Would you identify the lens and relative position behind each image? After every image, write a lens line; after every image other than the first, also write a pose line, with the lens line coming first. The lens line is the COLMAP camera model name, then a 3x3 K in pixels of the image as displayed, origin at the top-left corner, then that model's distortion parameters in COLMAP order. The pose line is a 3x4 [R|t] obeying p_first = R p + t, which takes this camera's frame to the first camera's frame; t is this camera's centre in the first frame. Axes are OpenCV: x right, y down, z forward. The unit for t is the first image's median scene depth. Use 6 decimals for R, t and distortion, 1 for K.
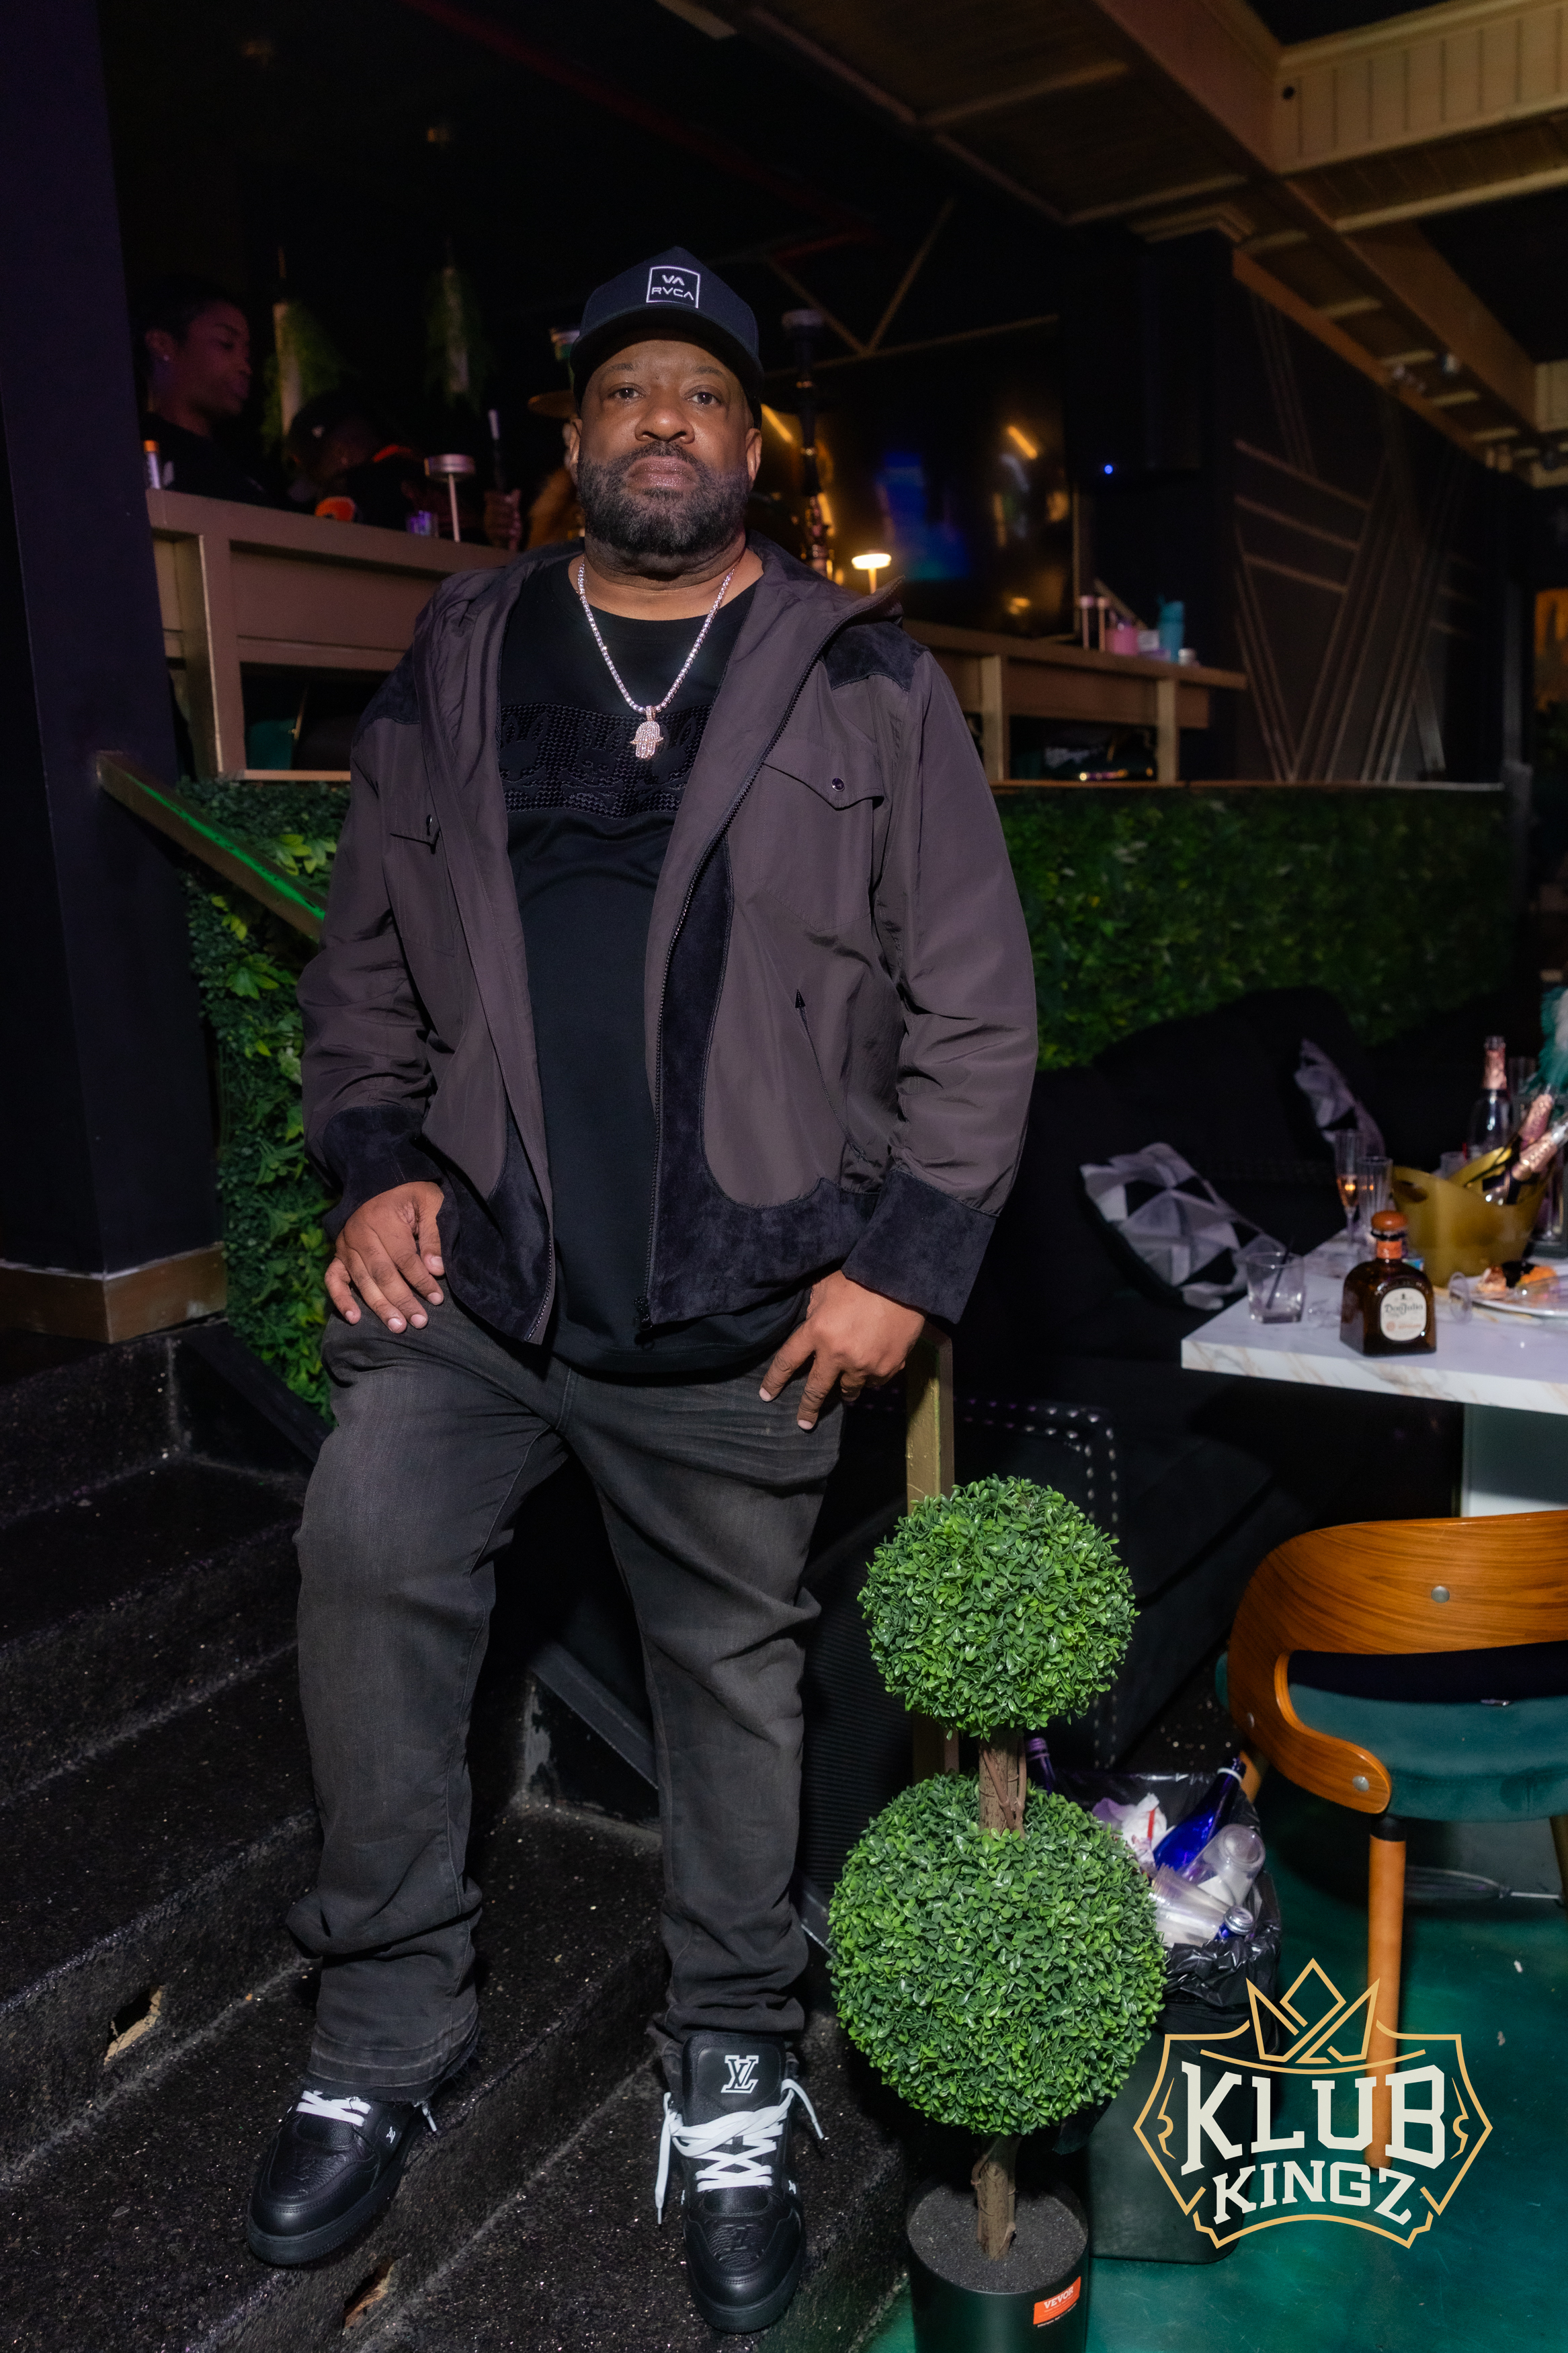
lens RADIAL K [[1858.9, 0, 784.0], [0, 1858.9, 1176.5], [0, 0, 1]] dist [0.001164, -0.001068]
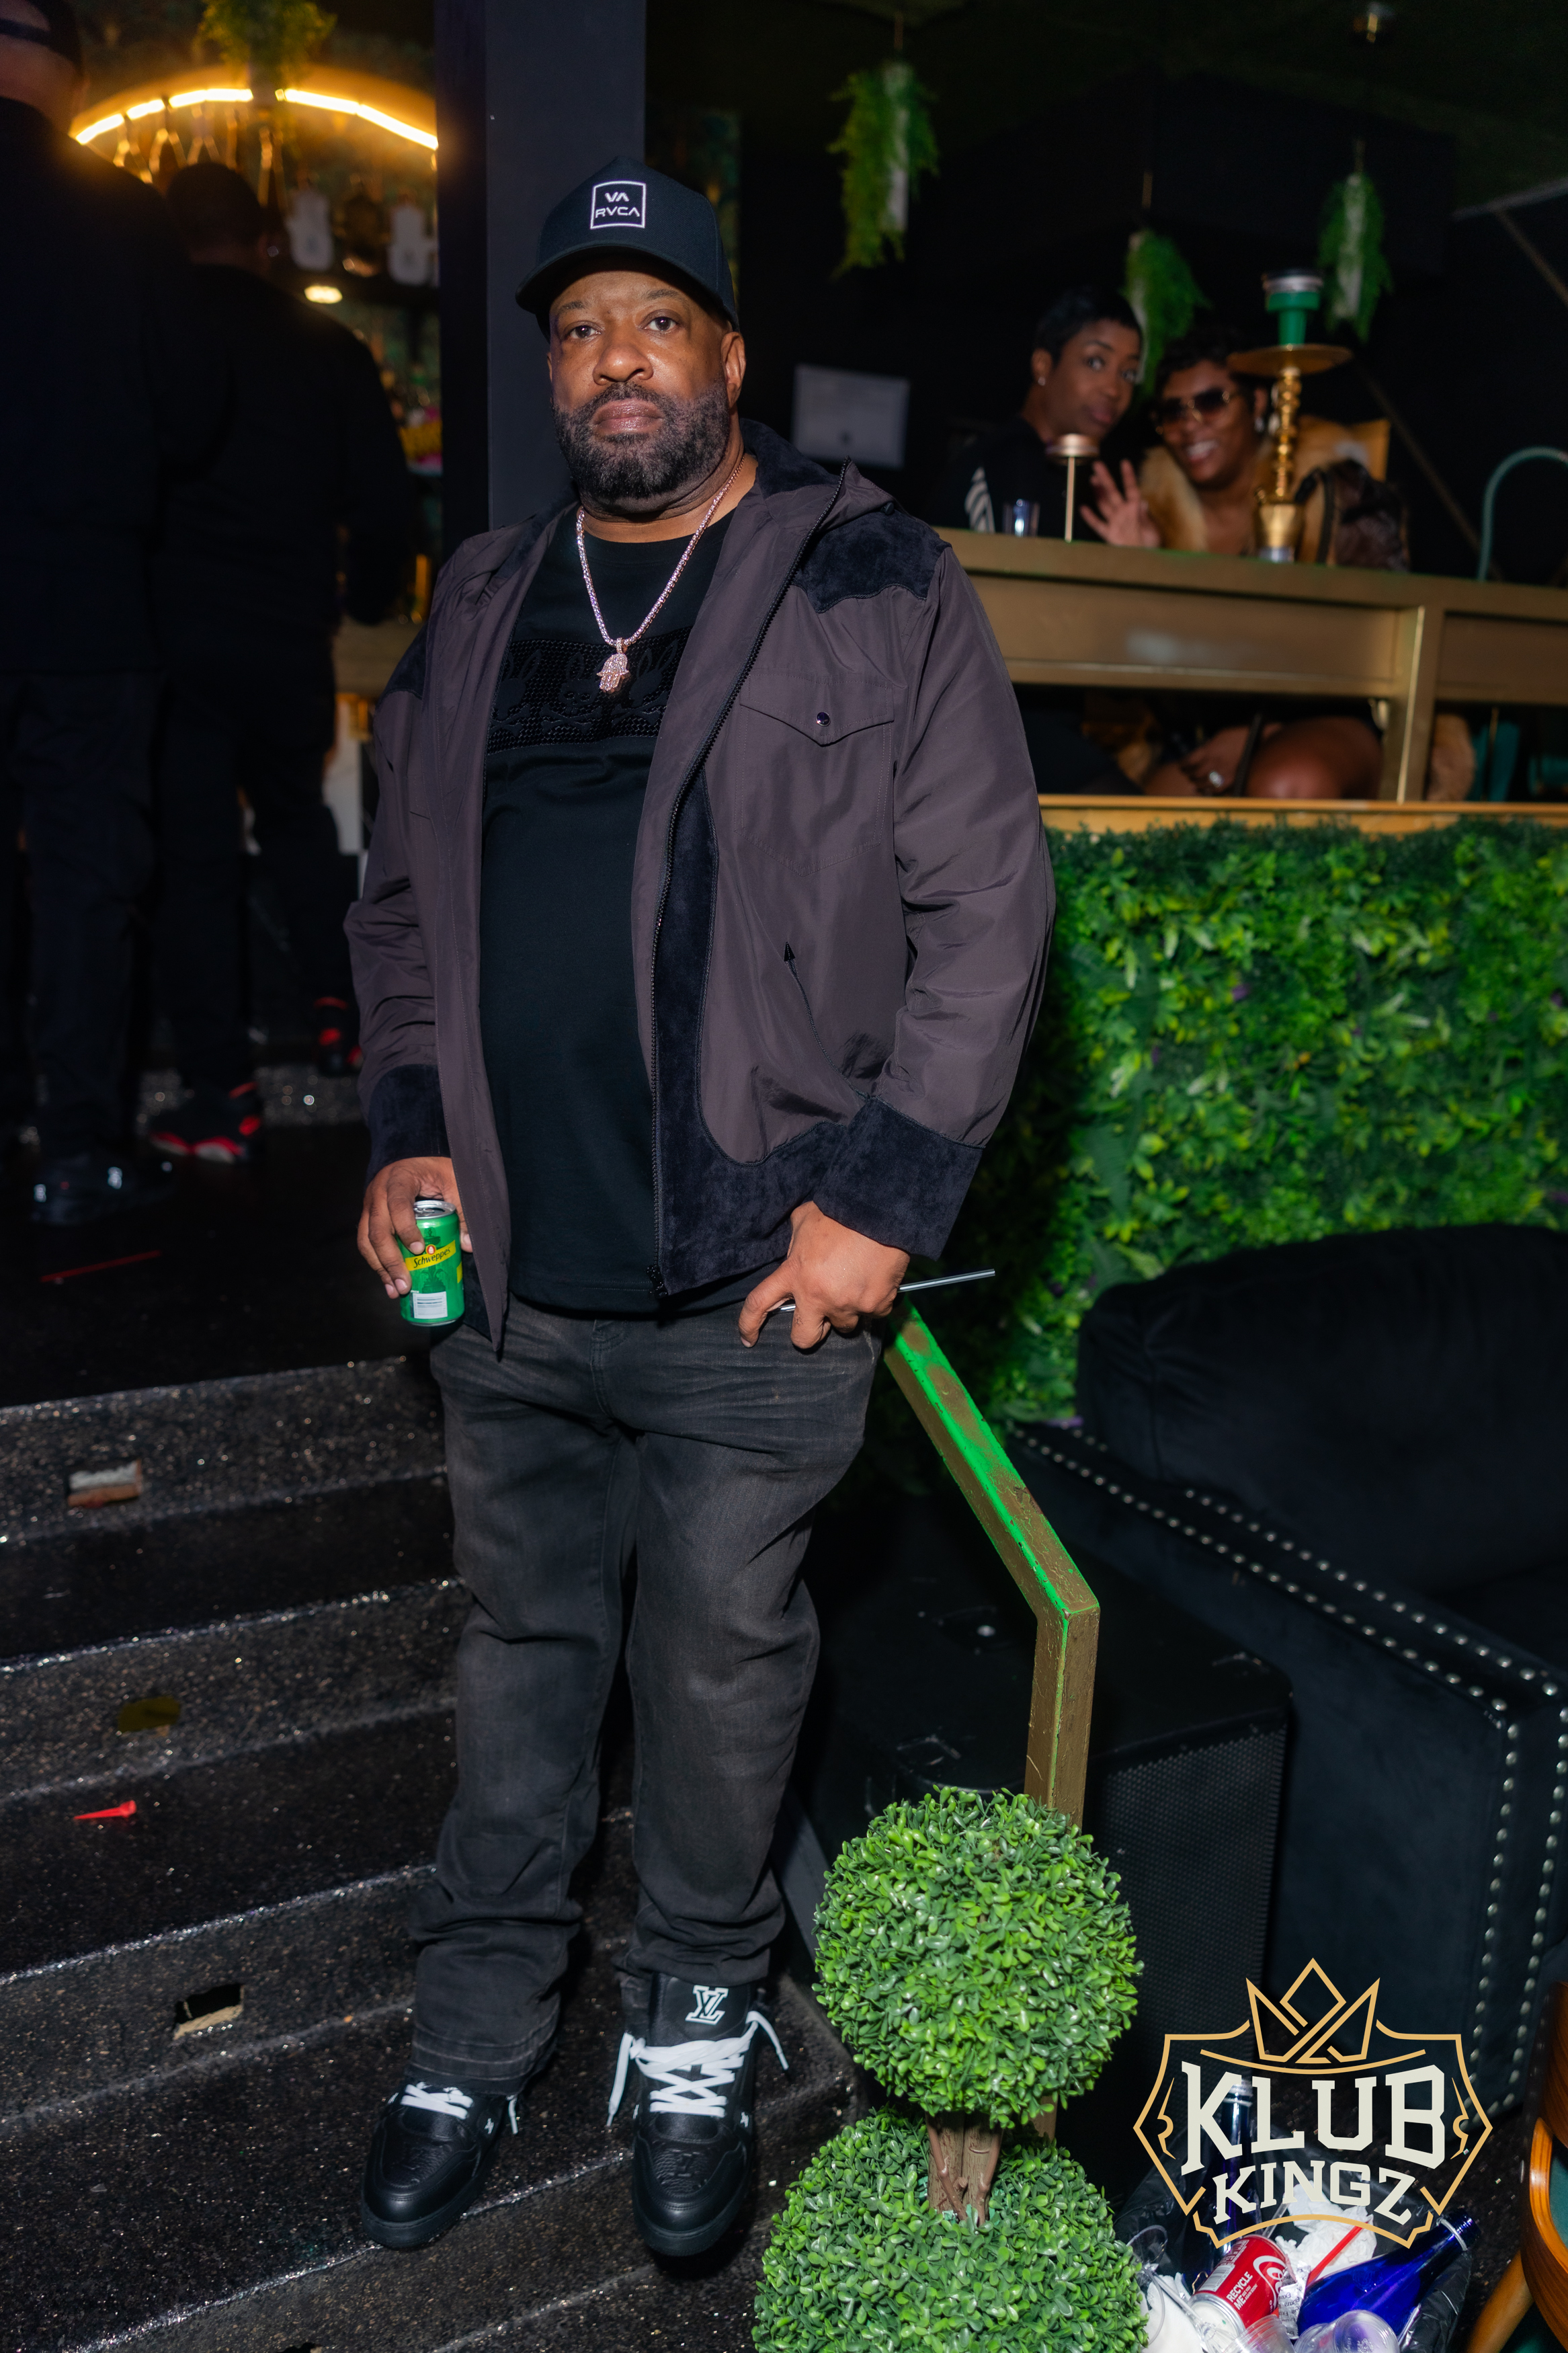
lens RADIAL K [[1858.9, 0, 784.0], [0, 1858.9, 1176.5], [0, 0, 1]] dist [0.001164, -0.001068]
pose [[0.854360, 0.183902, -0.486055, 0.315490], [-0.157707, 0.982935, 0.094691, -0.145340], [0.495175, -0.004246, 0.868783, 0.211936]]
